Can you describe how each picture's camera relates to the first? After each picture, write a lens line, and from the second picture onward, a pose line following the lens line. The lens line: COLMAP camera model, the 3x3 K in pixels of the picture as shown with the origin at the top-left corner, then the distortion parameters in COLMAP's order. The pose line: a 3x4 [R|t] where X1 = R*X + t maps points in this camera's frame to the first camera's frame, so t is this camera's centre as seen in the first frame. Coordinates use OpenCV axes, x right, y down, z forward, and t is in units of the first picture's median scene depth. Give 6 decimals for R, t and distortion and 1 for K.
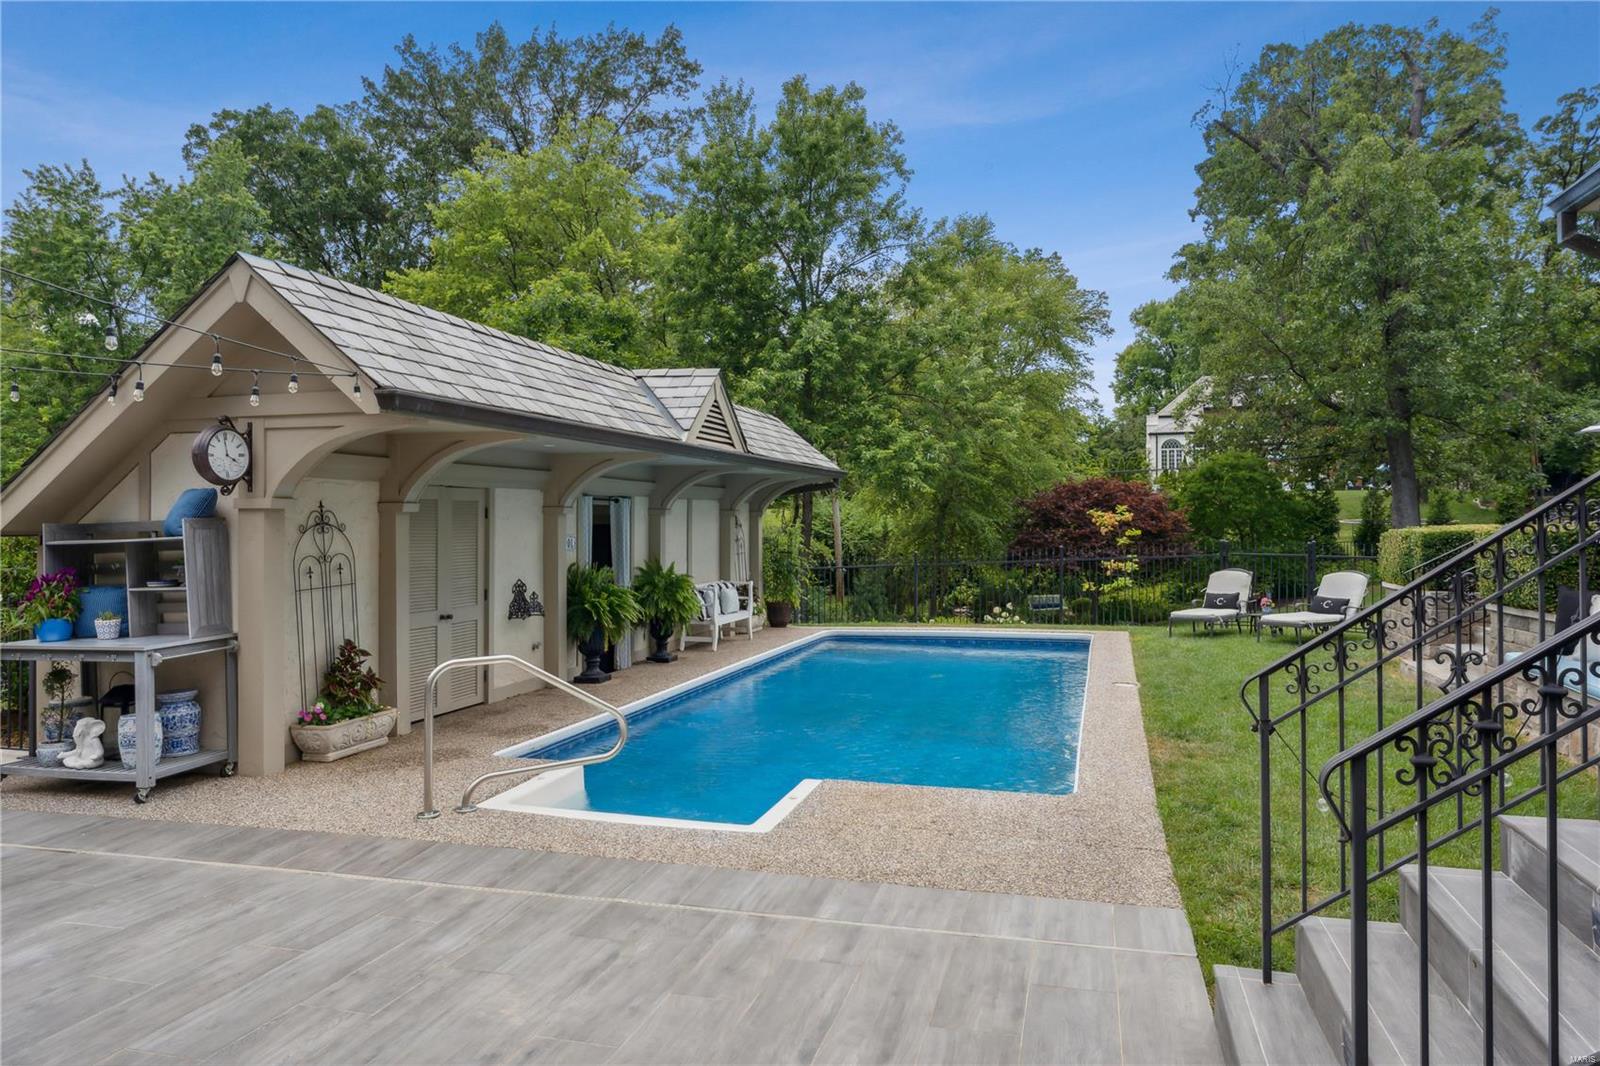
lens RADIAL K [[1035.4, 0, 810.6], [0, 1035.4, 525.2], [0, 0, 1]] dist [0.006915, 0.007669]
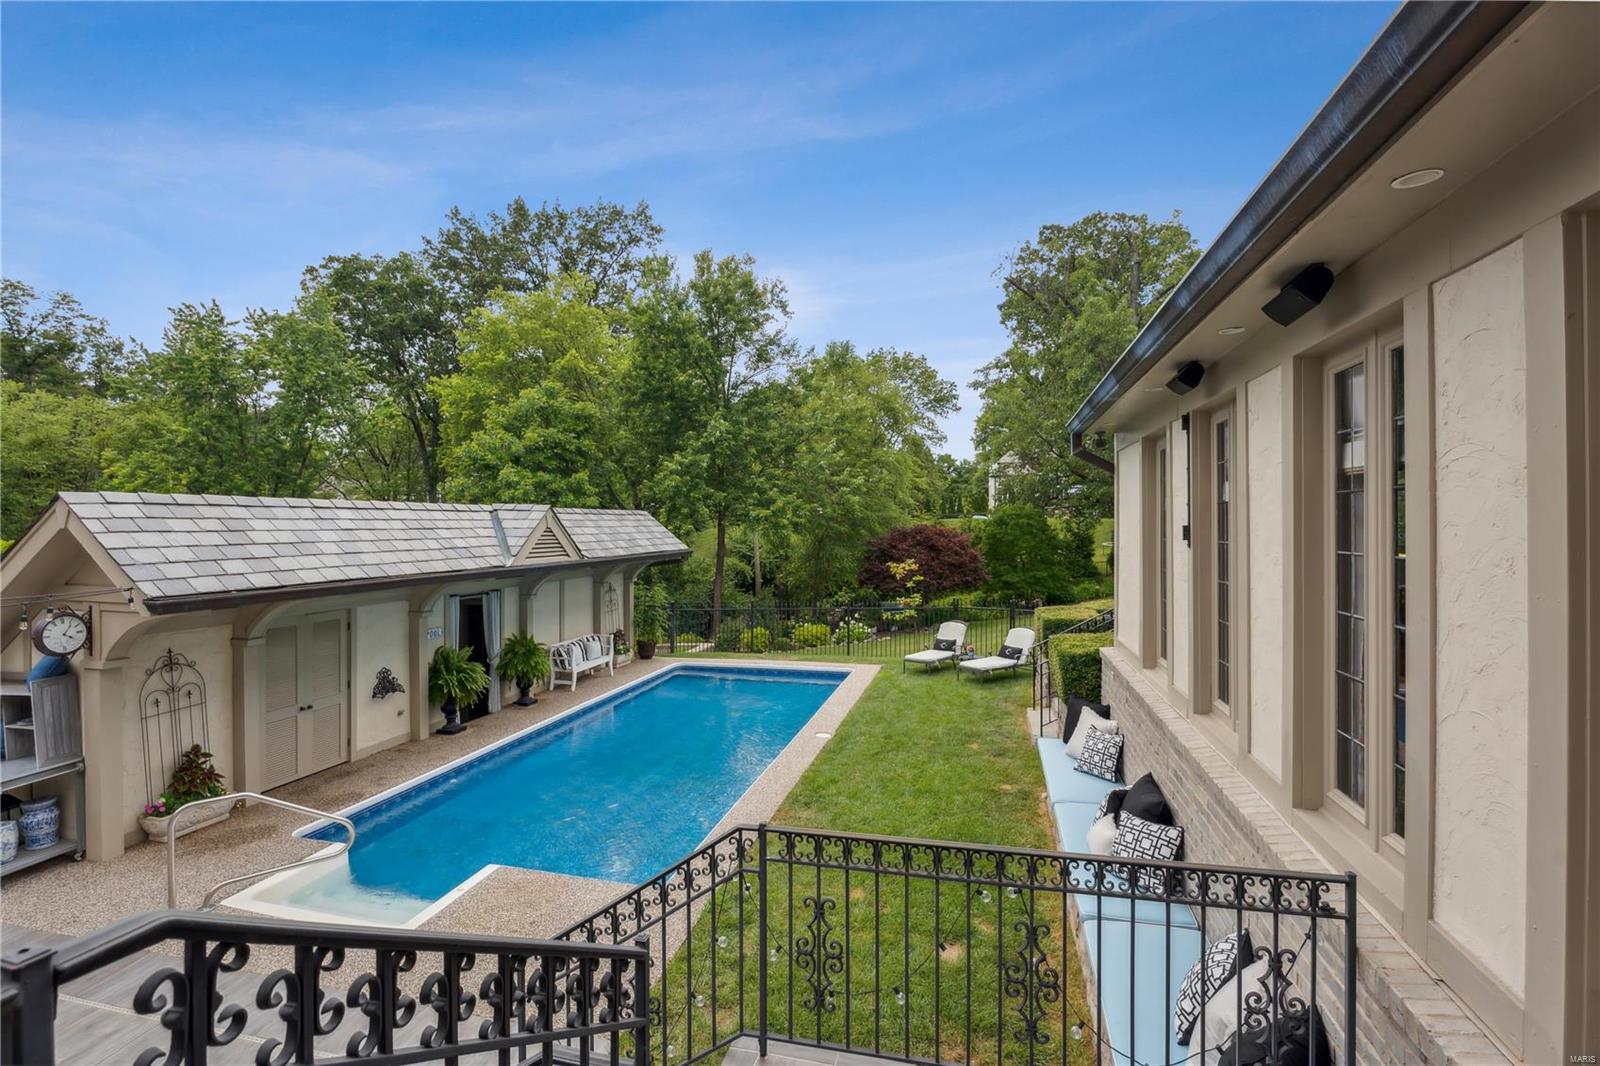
lens RADIAL K [[714.4, 0, 802.0], [0, 714.4, 530.8], [0, 0, 1]] dist [-0.003867, -0.000598]
pose [[0.999578, -0.000582, 0.029035, 0.094642], [0.000396, 0.999979, 0.006410, -0.051228], [-0.029038, -0.006396, 0.999558, 0.007628]]
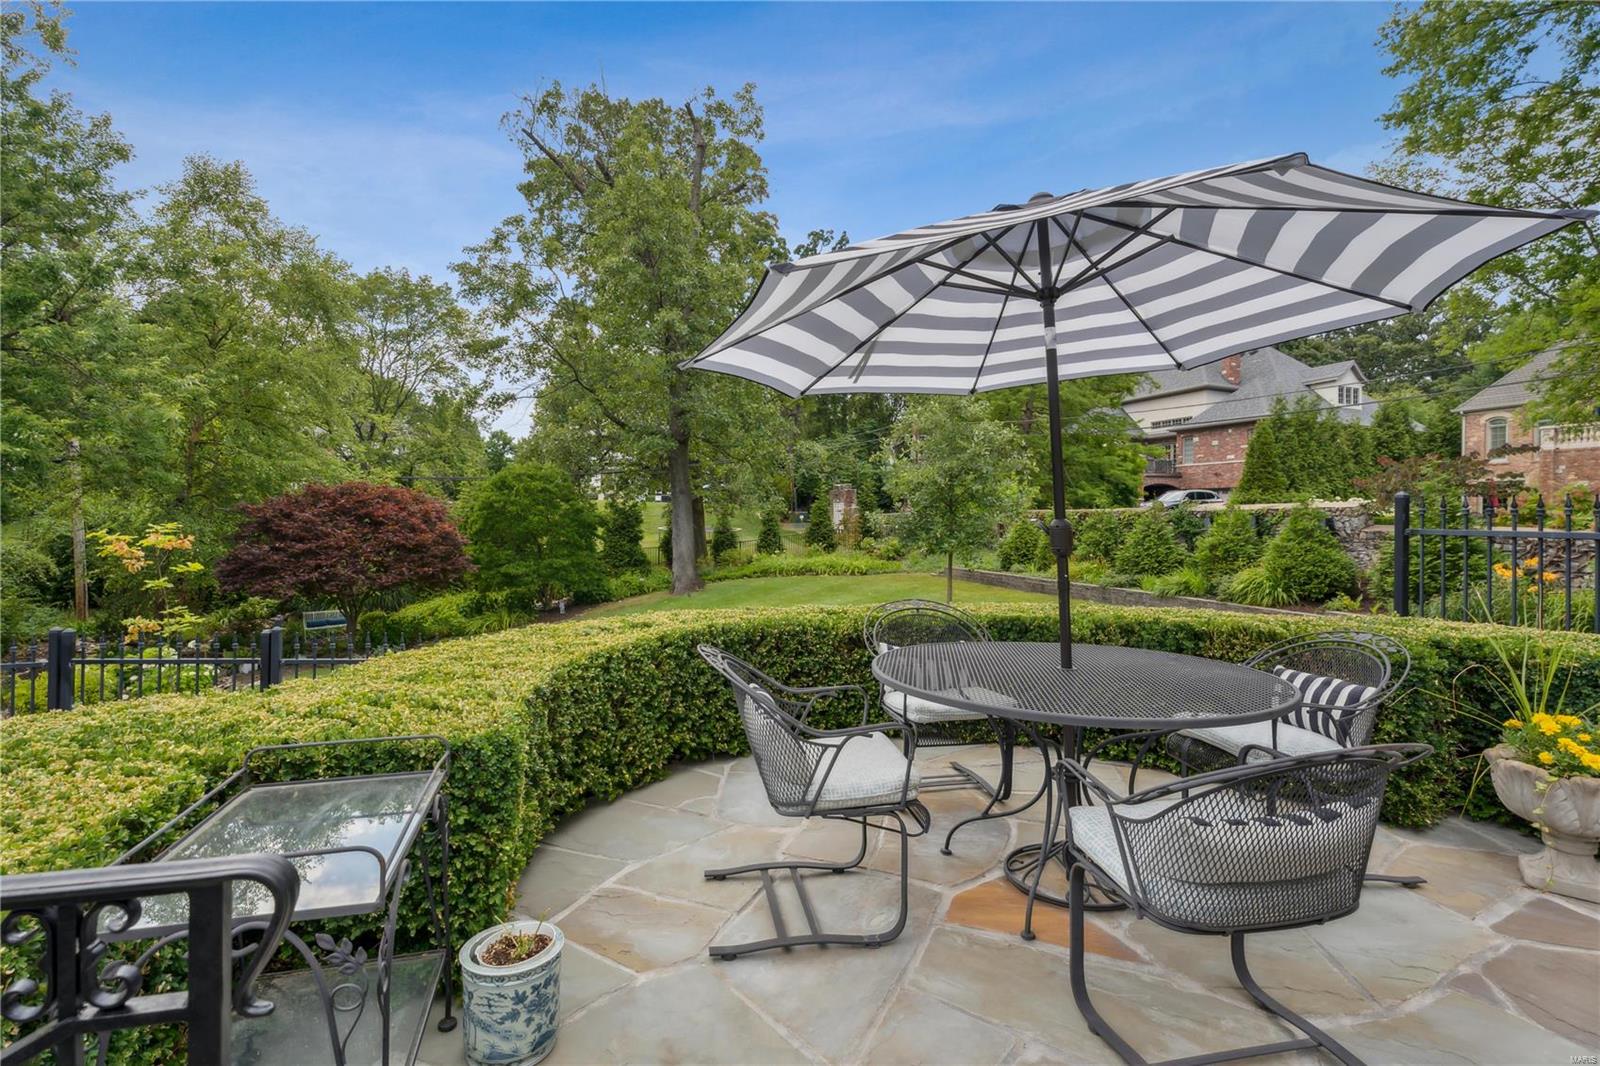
lens RADIAL K [[714.4, 0, 793.7], [0, 714.4, 525.2], [0, 0, 1]] dist [-0.003867, -0.000598]
pose [[0.827692, 0.015766, 0.560961, 0.289381], [-0.019716, 0.999805, 0.000990, -0.019799], [-0.560837, -0.011879, 0.827841, 0.362917]]
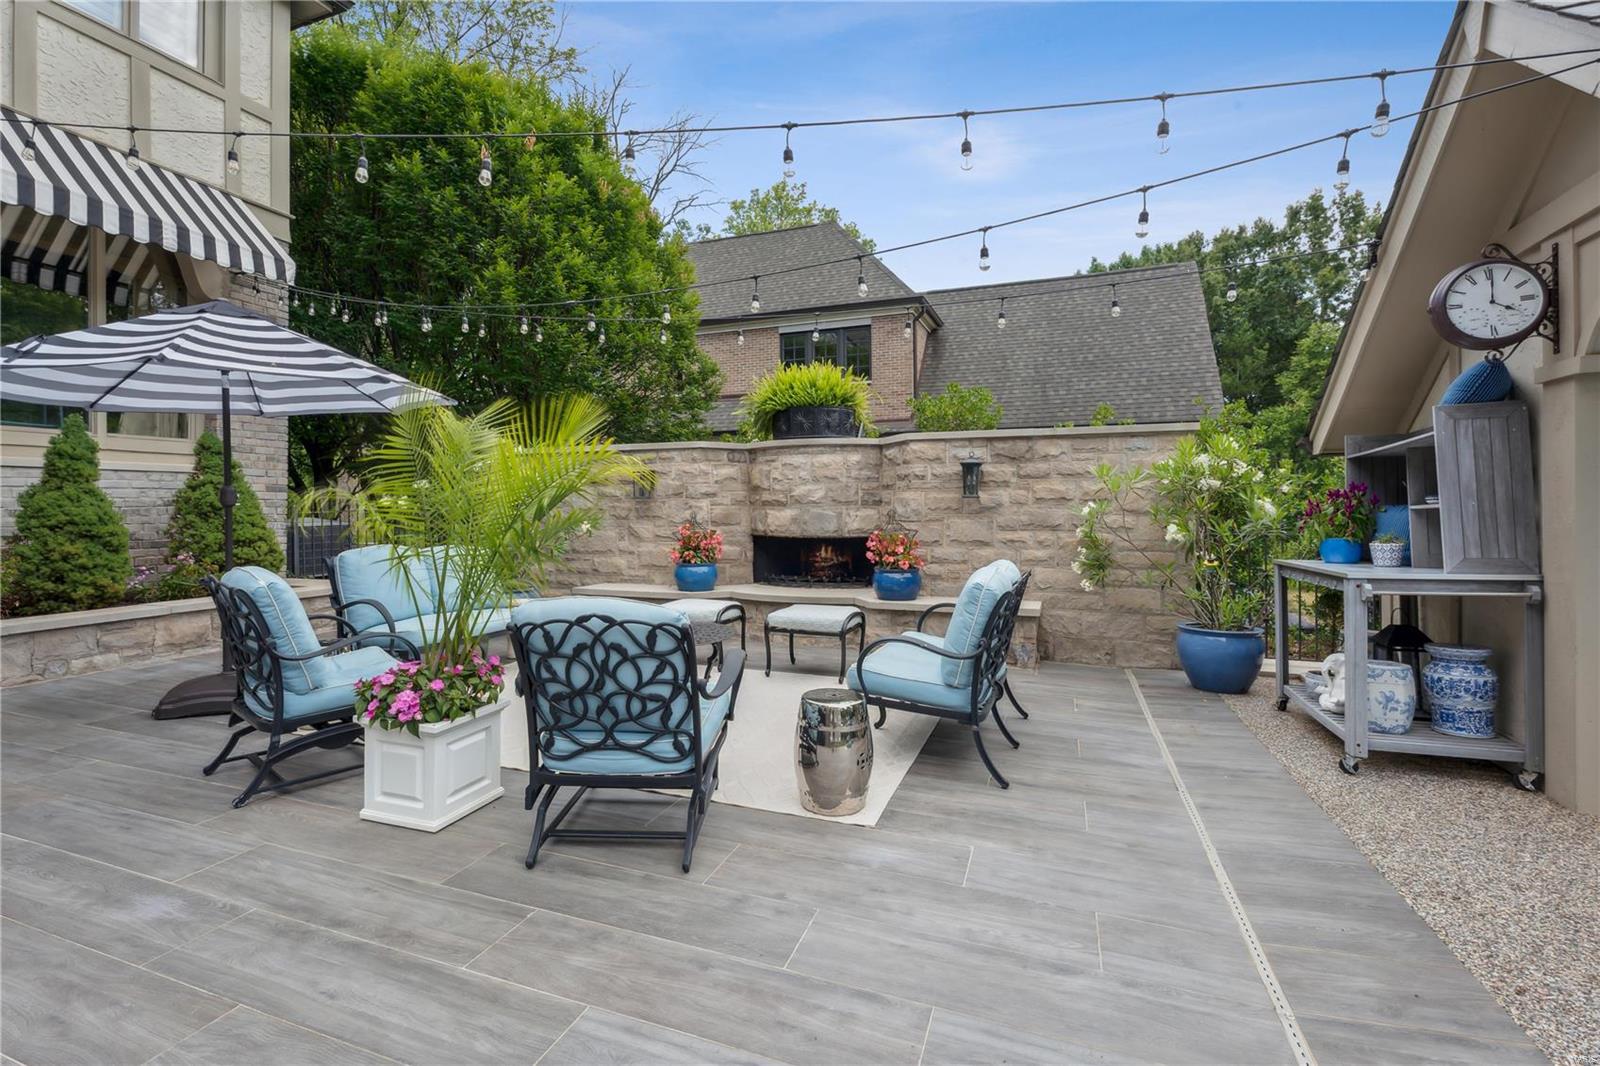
lens RADIAL K [[714.4, 0, 764.0], [0, 714.4, 503.3], [0, 0, 1]] dist [-0.003867, -0.000598]
pose [[-0.095732, -0.001014, -0.995407, -0.016037], [0.002952, 0.999995, -0.001303, 0.014782], [0.995403, -0.003063, -0.095728, 0.141160]]
